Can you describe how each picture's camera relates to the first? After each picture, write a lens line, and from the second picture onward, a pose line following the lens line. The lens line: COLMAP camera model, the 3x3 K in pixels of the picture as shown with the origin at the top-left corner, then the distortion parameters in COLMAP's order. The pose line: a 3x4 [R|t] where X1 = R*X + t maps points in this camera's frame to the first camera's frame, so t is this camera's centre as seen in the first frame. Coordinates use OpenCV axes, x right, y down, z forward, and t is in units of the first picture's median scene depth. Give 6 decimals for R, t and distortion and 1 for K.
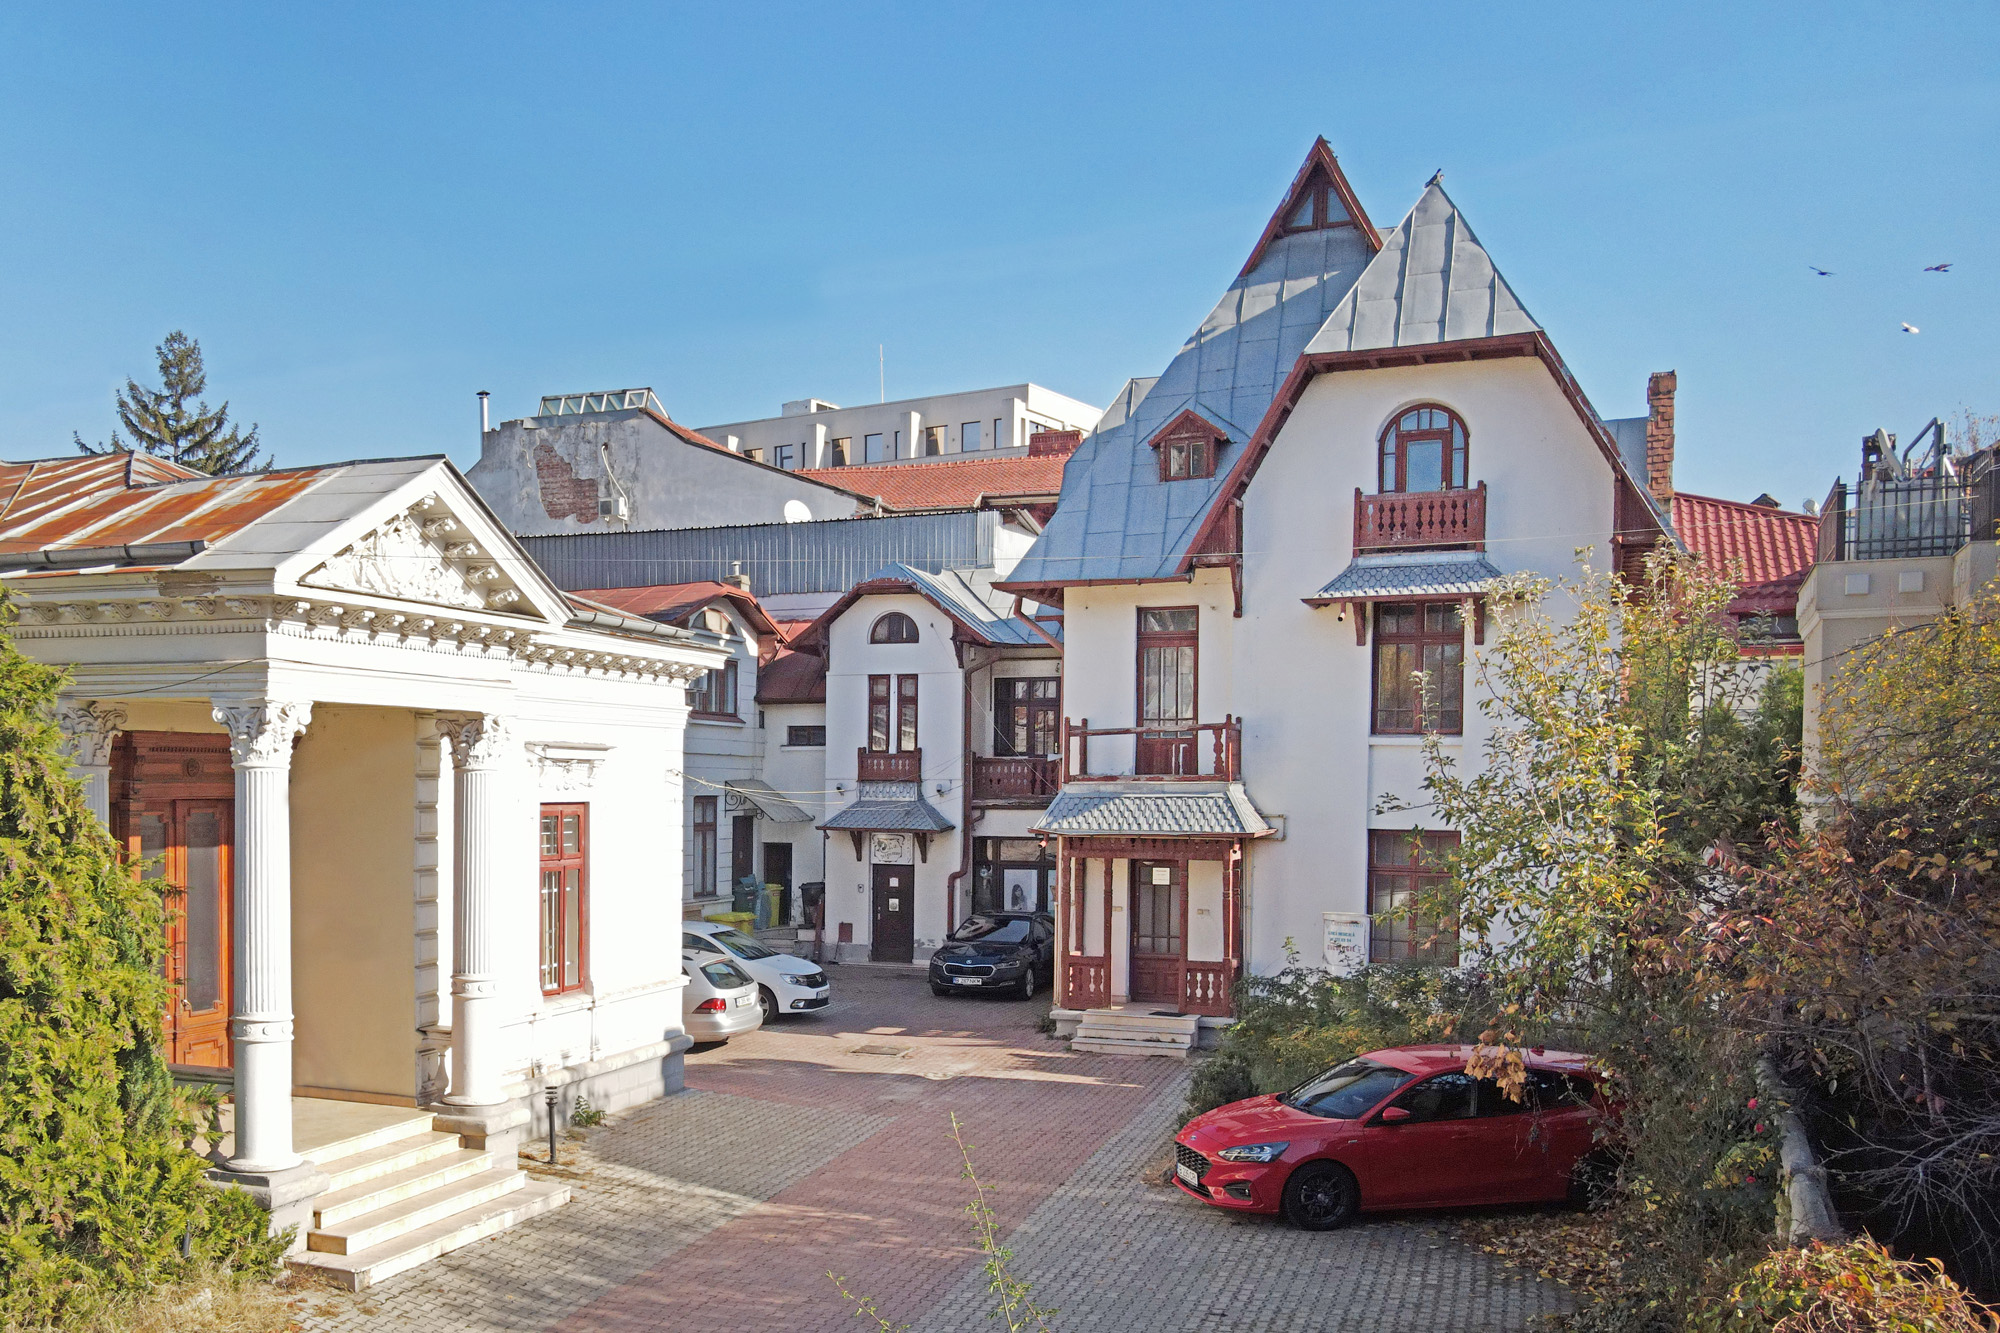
lens RADIAL K [[1793.4, 0, 694.6], [0, 1793.4, 822.7], [0, 0, 1]] dist [-0.007184, 0.000492]
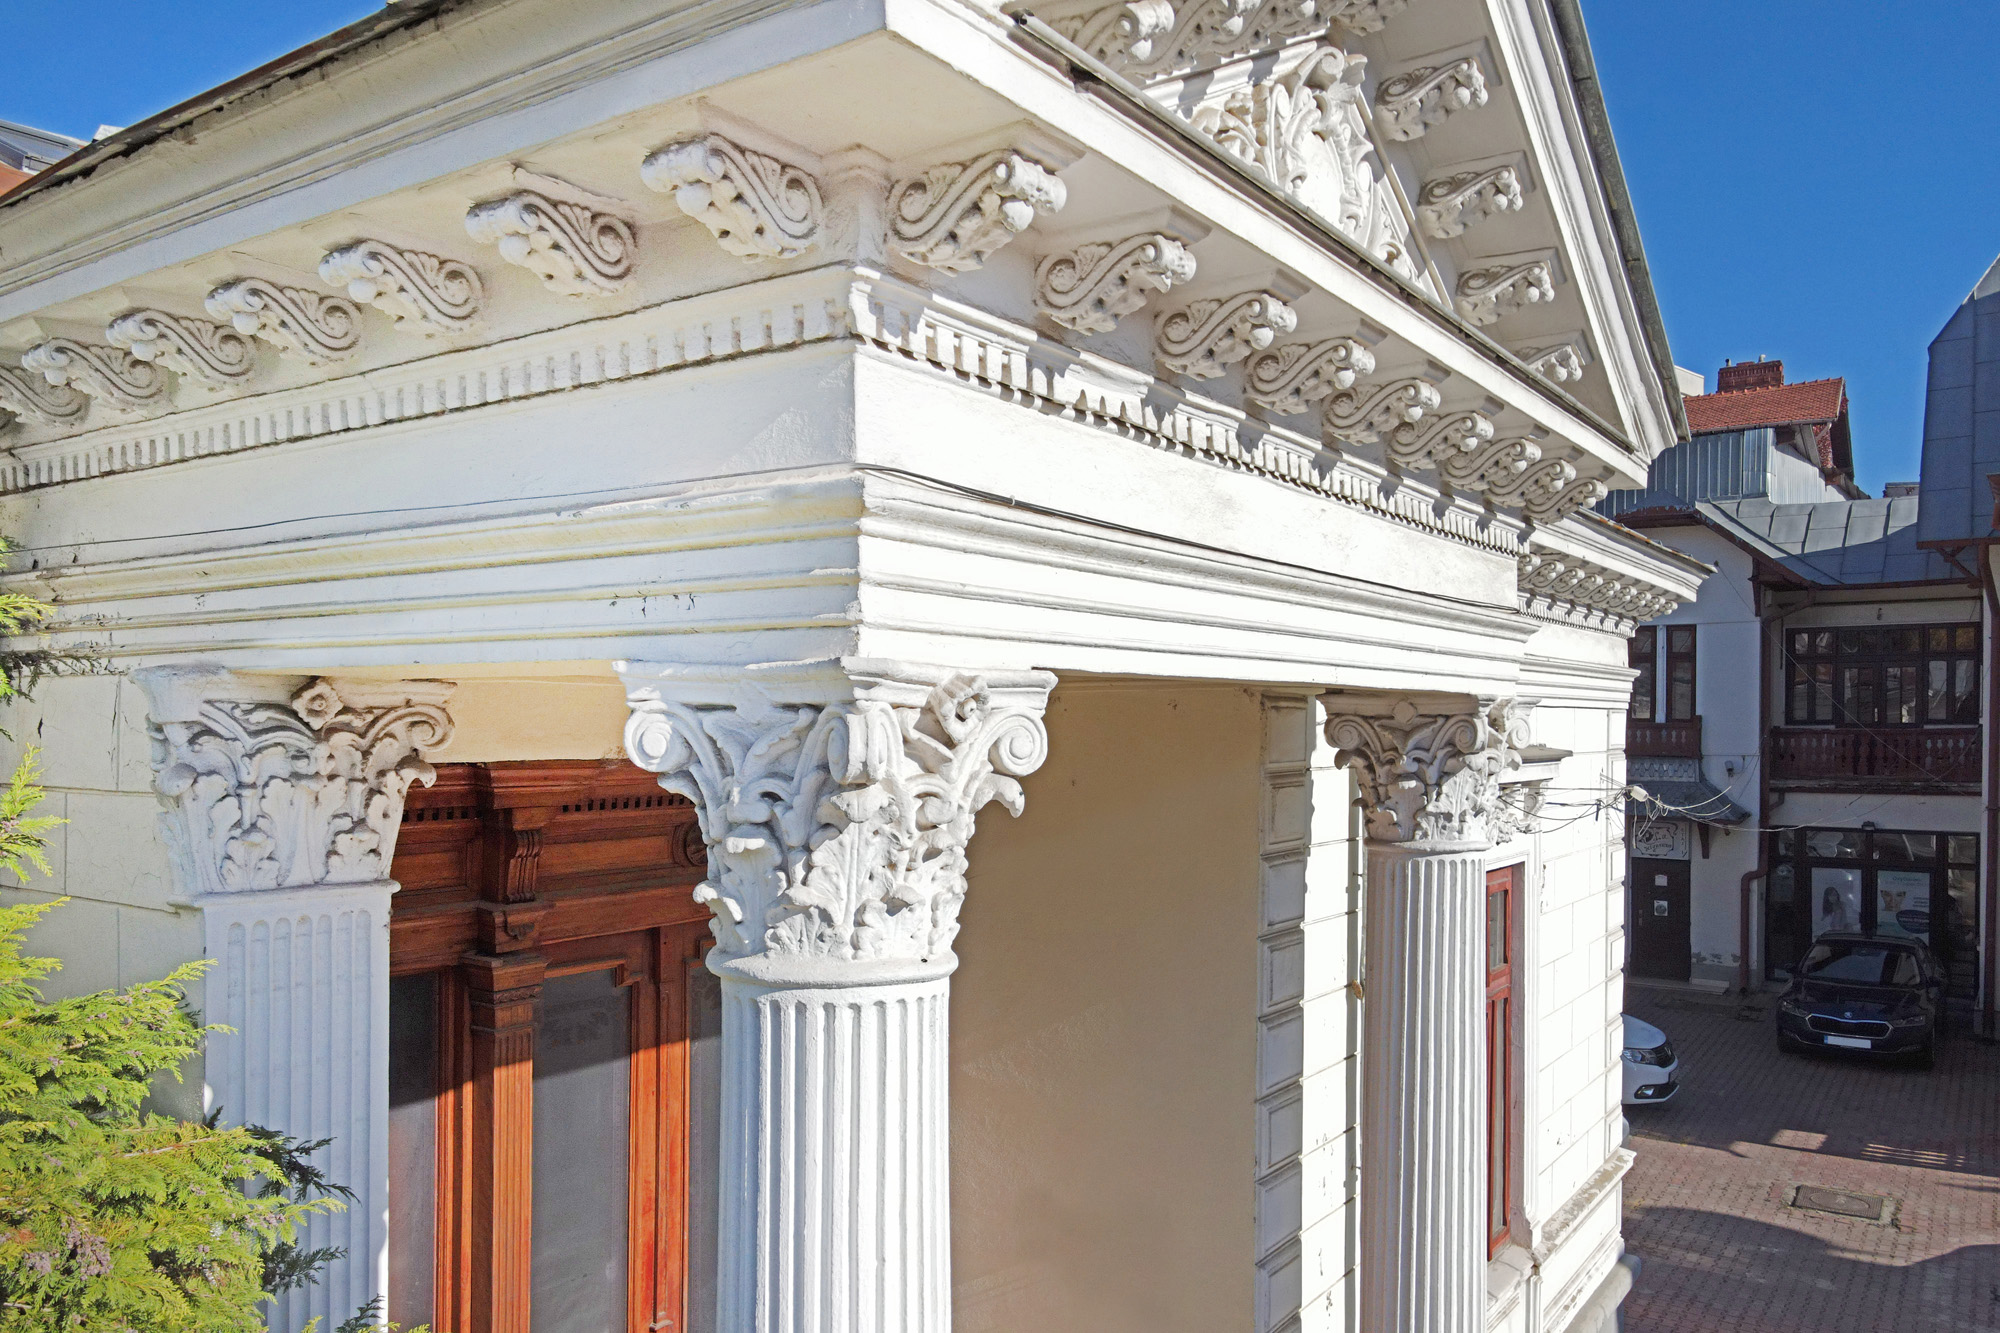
lens RADIAL K [[1470.3, 0, 1000.9], [0, 1470.3, 730.1], [0, 0, 1]] dist [-0.004623, -0.000296]
pose [[0.984533, -0.000494, -0.175197, -0.100114], [-0.003175, 0.999782, -0.020659, -0.030360], [0.175169, 0.020896, 0.984317, 0.435422]]
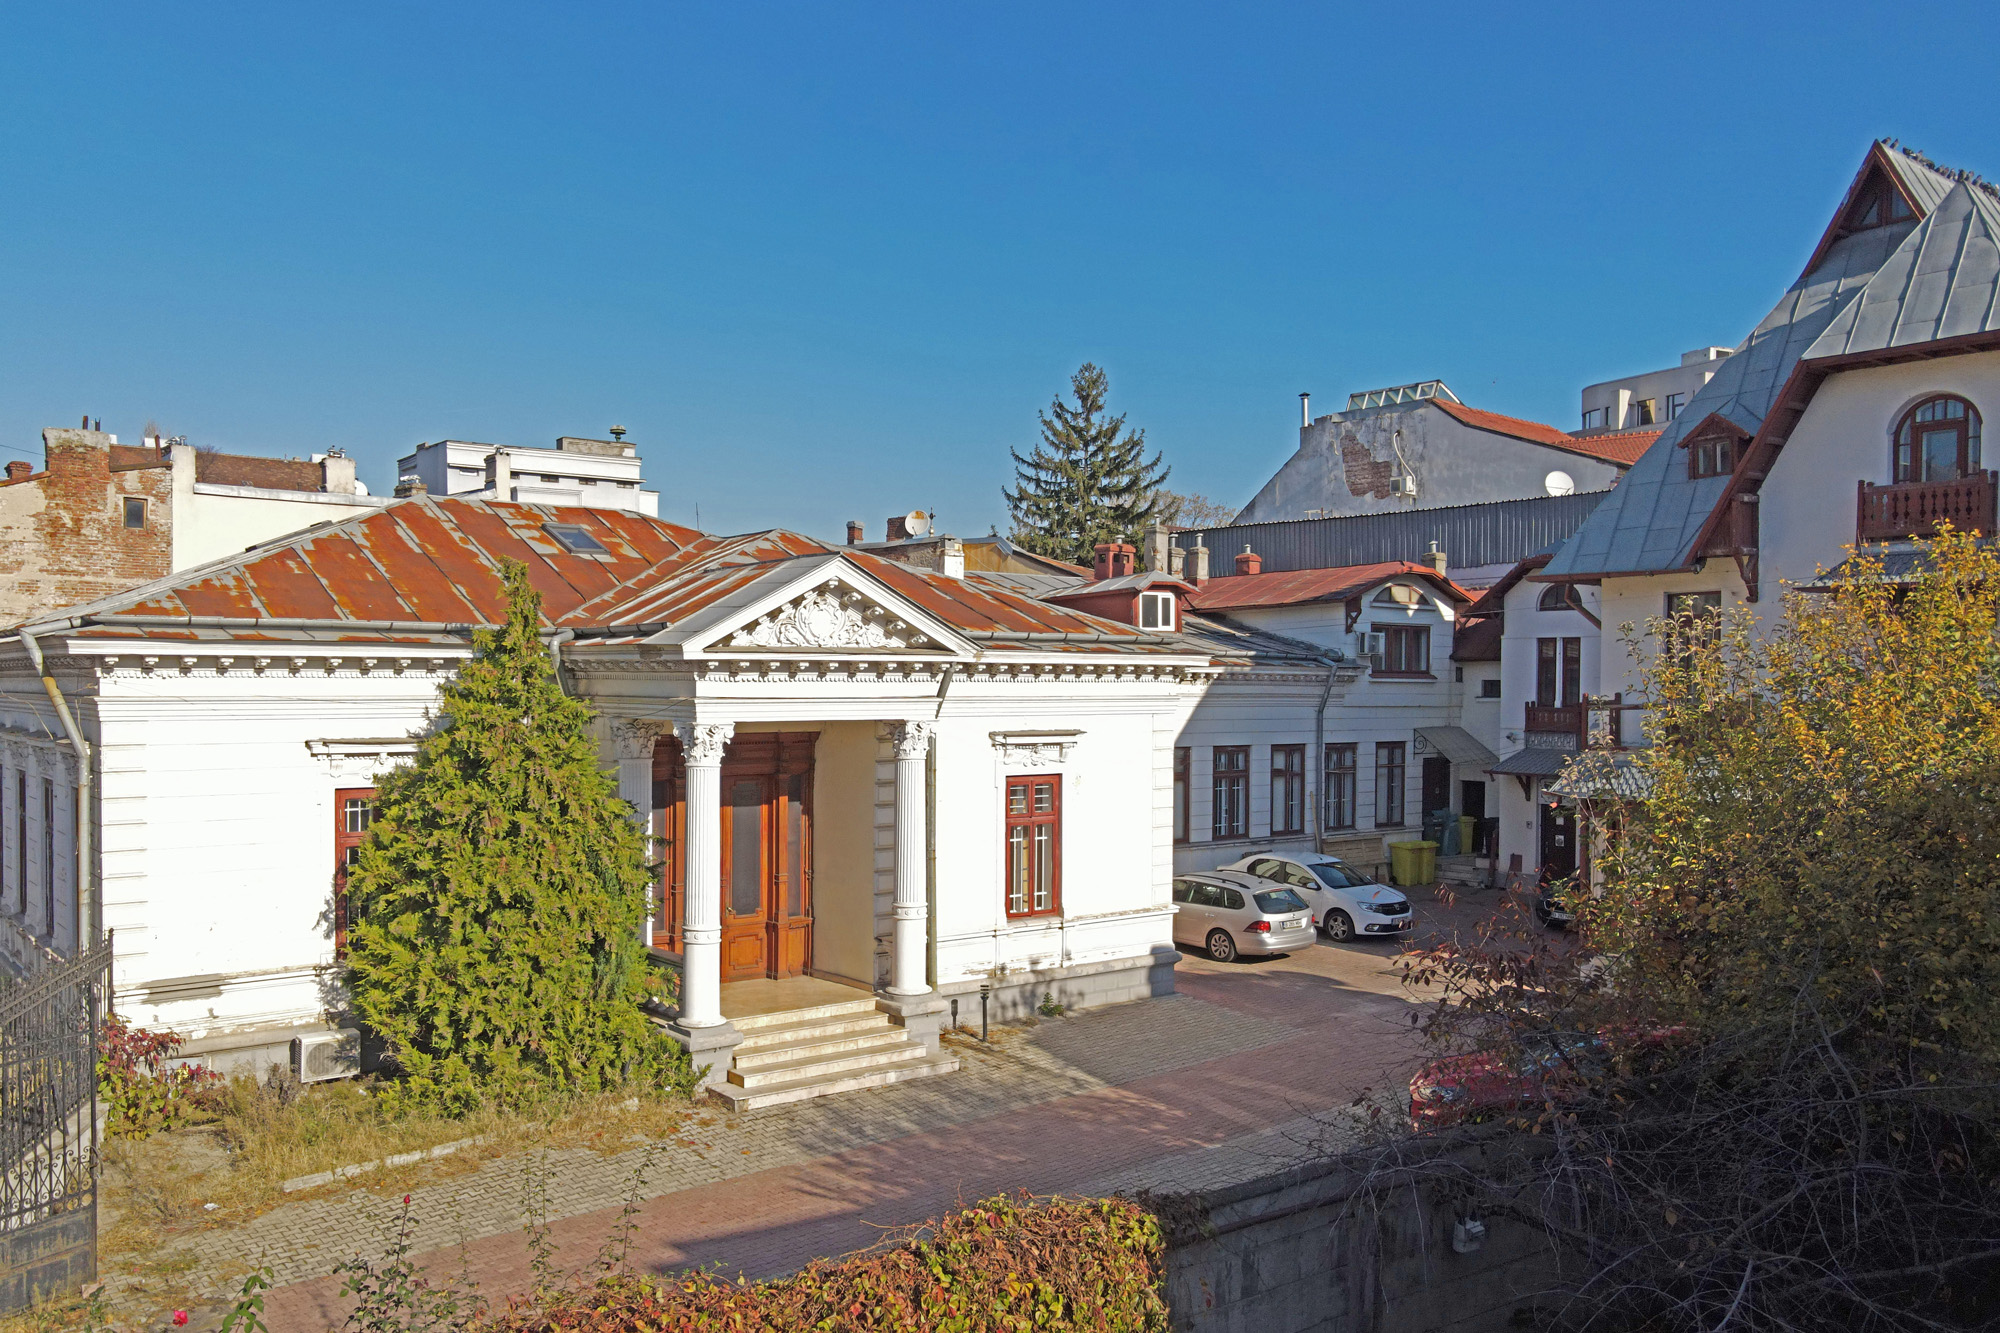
lens RADIAL K [[1504.0, 0, 935.4], [0, 1504.0, 696.1], [0, 0, 1]] dist [-0.004467, 0.002984]
pose [[0.892800, 0.002149, -0.450448, 0.279077], [-0.010811, 0.999803, -0.016658, -0.038170], [0.450323, 0.019742, 0.892647, -0.038273]]
